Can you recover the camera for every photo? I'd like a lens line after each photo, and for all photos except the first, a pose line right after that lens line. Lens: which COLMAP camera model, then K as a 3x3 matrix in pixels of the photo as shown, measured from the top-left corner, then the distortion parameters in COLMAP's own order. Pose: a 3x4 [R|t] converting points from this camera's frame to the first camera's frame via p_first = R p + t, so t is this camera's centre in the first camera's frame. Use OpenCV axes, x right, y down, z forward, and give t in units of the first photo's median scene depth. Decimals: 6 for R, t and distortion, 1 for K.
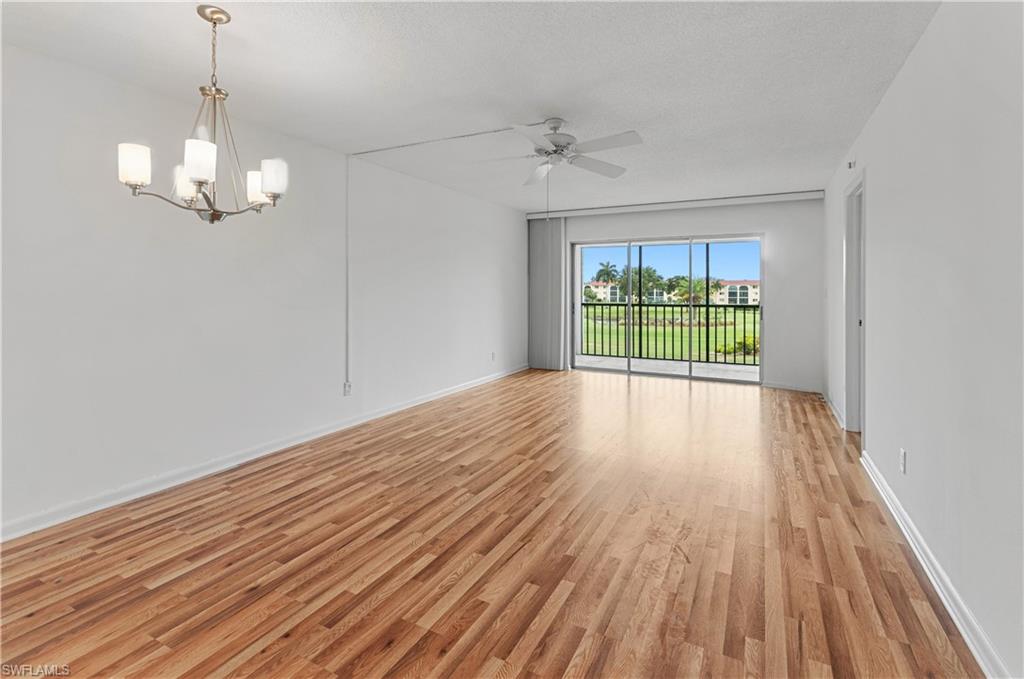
lens RADIAL K [[468.7, 0, 513.6], [0, 468.7, 318.0], [0, 0, 1]] dist [-0.000170, 0.000174]
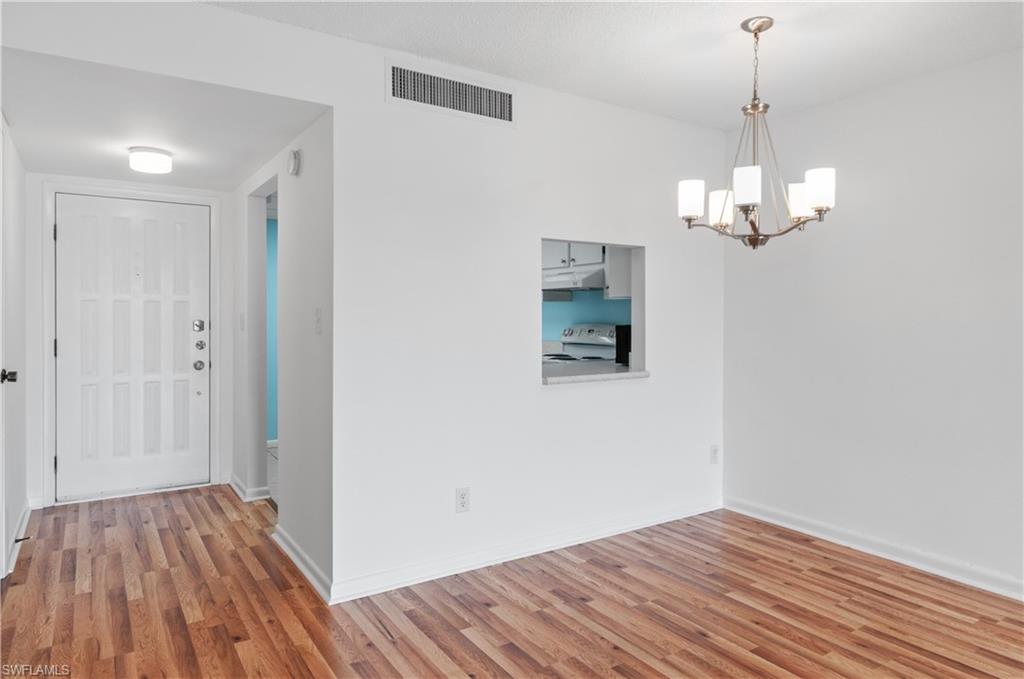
lens RADIAL K [[643.6, 0, 512.8], [0, 643.6, 318.1], [0, 0, 1]] dist [-0.001831, -0.000748]
pose [[-0.480885, 0.000200, -0.876784, 0.698498], [-0.056982, 0.997879, 0.031481, -0.070872], [0.874930, 0.065100, -0.479854, 1.133702]]
